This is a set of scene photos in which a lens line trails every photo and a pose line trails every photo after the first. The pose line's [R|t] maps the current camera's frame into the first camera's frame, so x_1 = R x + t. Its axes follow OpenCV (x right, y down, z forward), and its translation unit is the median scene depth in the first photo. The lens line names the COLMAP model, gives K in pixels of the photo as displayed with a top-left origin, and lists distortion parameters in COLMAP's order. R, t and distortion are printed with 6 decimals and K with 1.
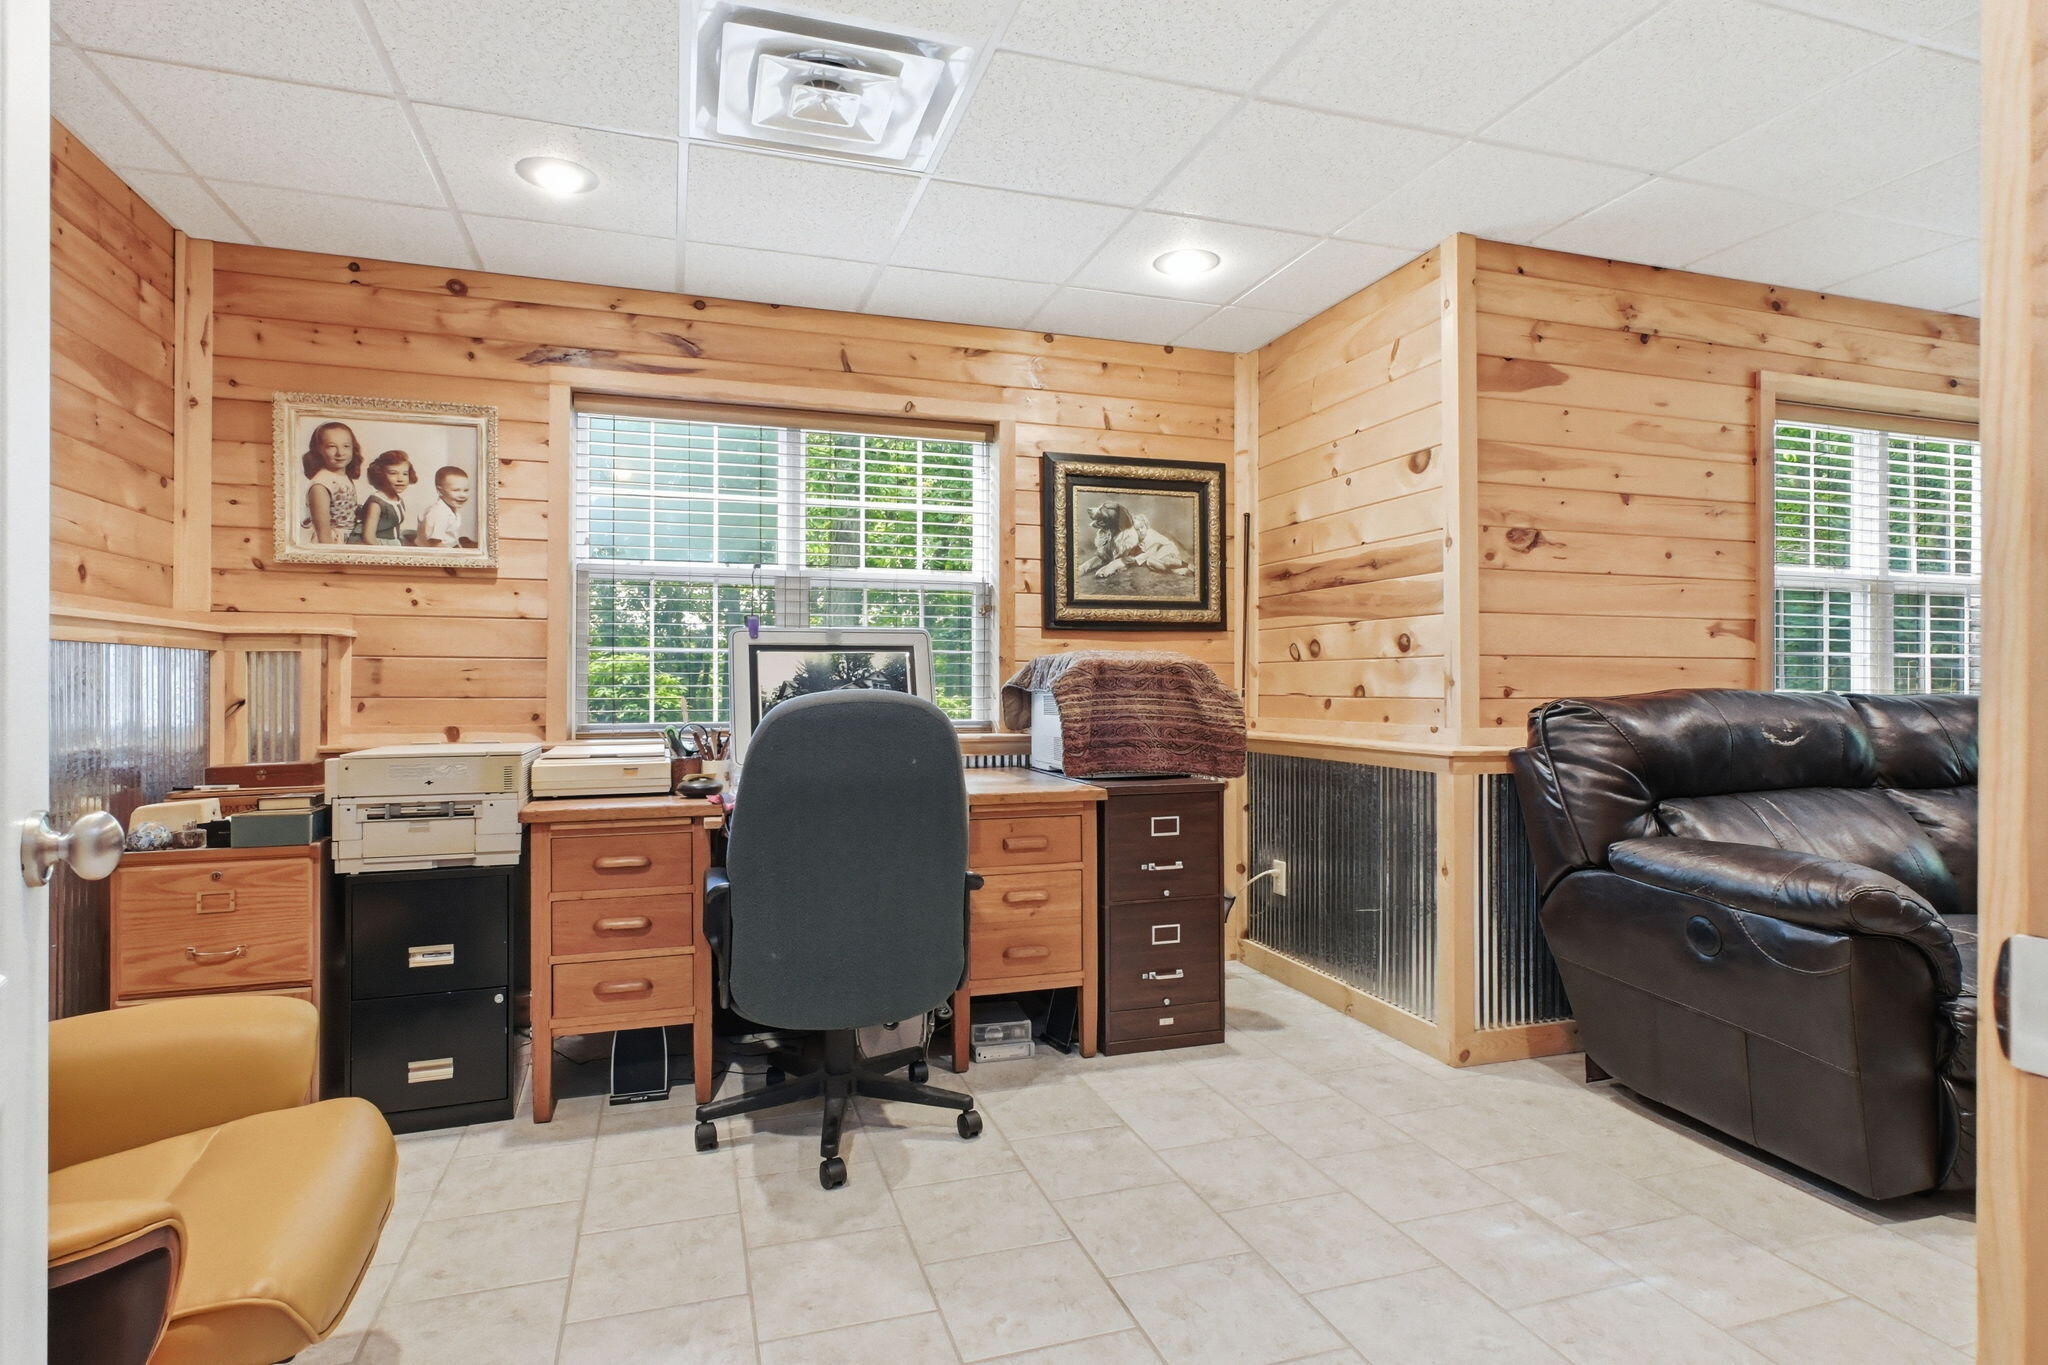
lens RADIAL K [[1076.6, 0, 1034.0], [0, 1076.6, 676.8], [0, 0, 1]] dist [-0.007851, 0.001298]
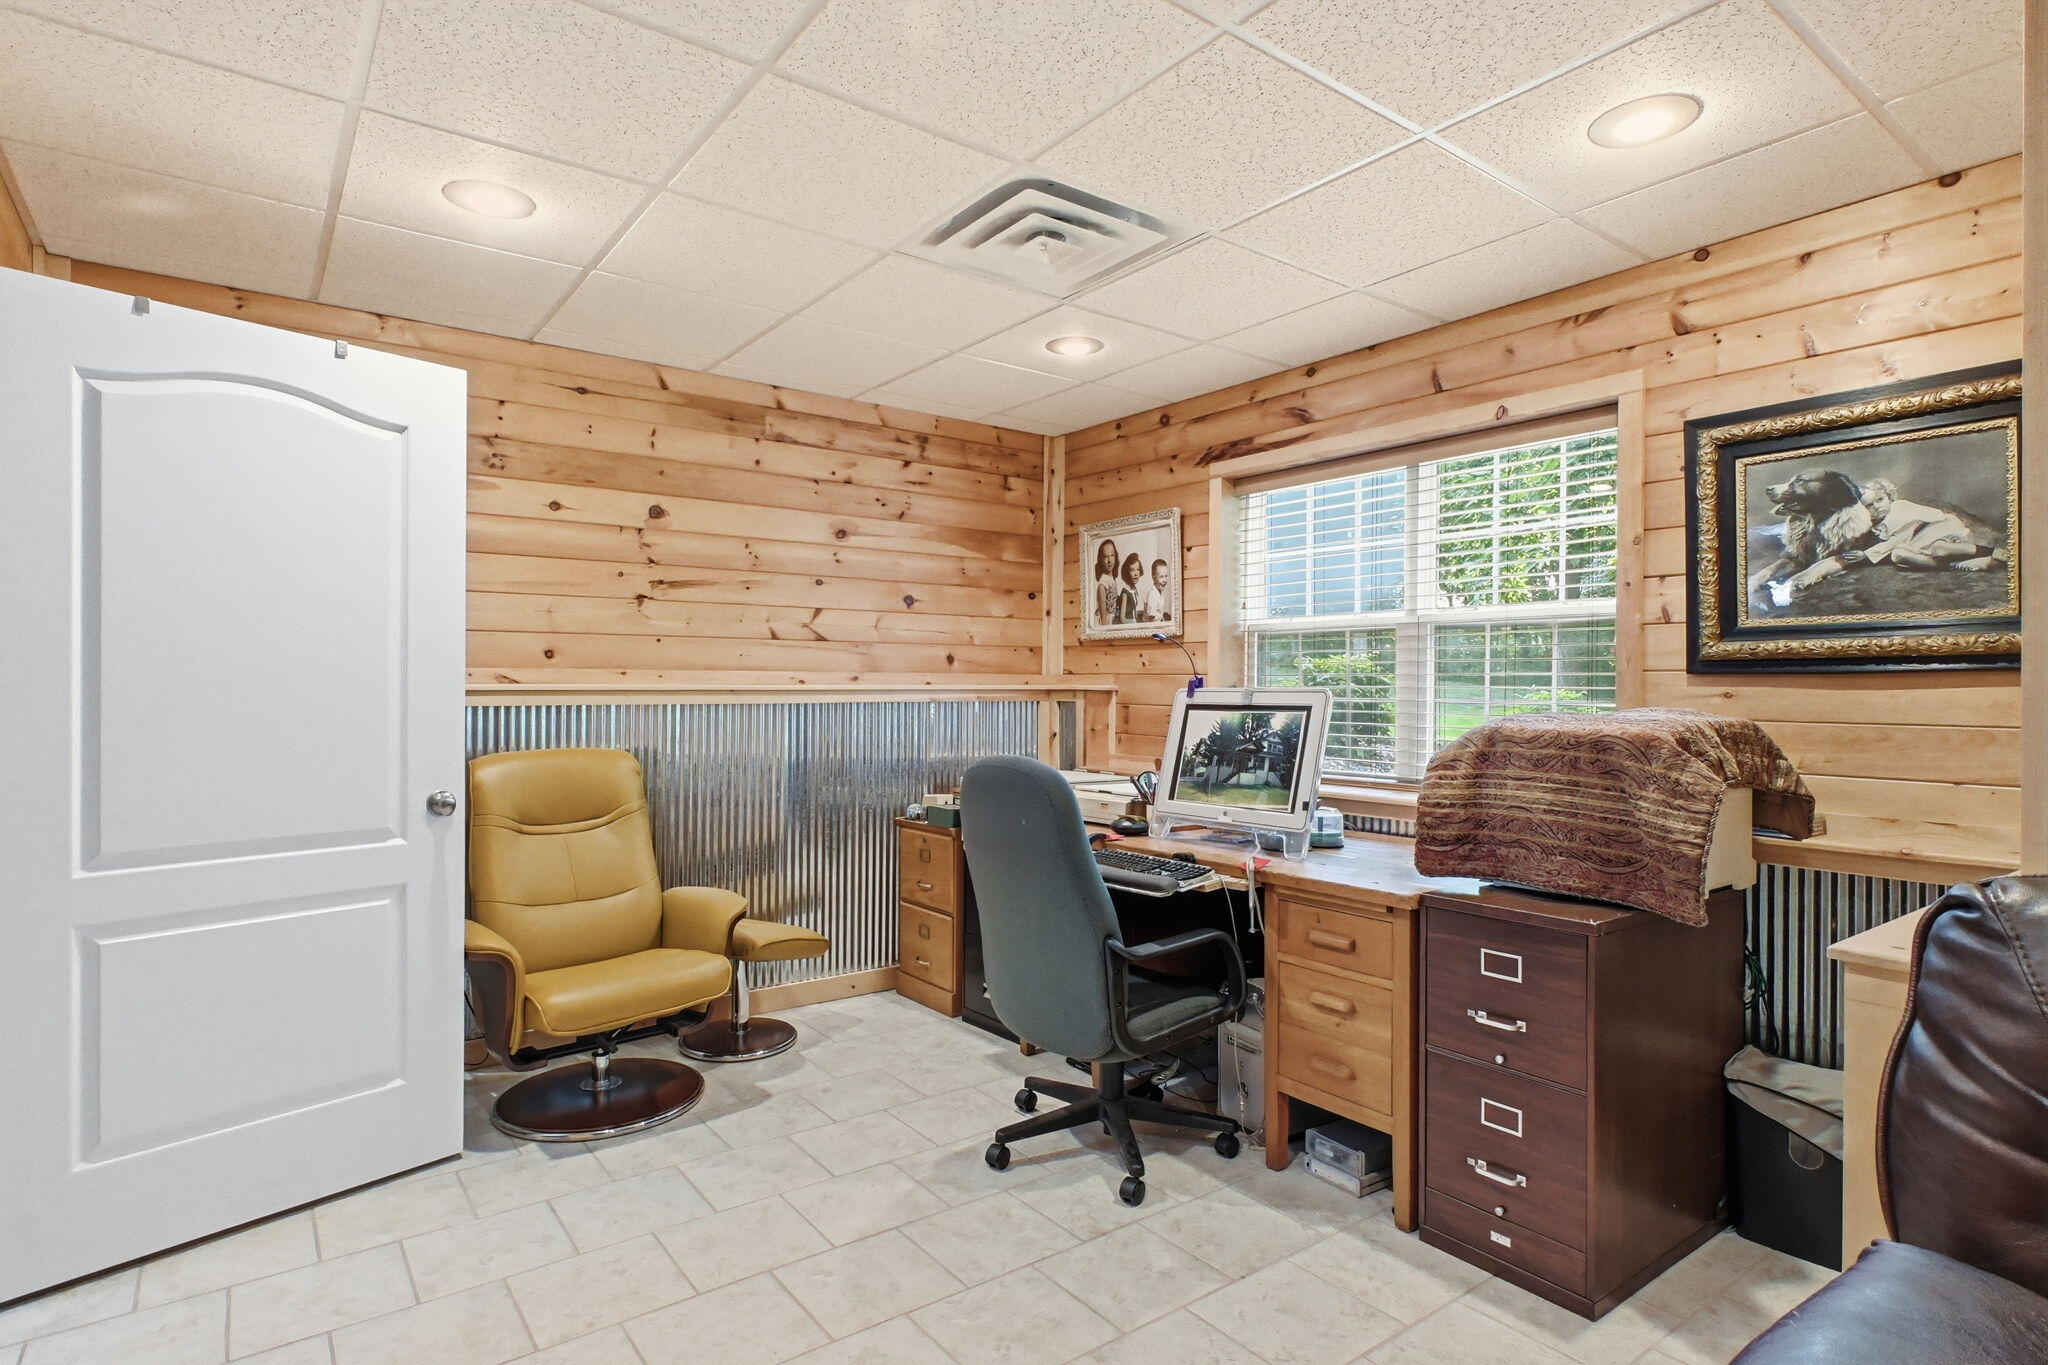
lens RADIAL K [[1076.6, 0, 1033.2], [0, 1076.6, 684.3], [0, 0, 1]] dist [-0.007851, 0.001298]
pose [[0.310008, 0.000450, -0.950734, 0.667405], [0.000377, 1.000000, 0.000596, -0.045780], [0.950734, -0.000543, 0.310008, 0.459358]]
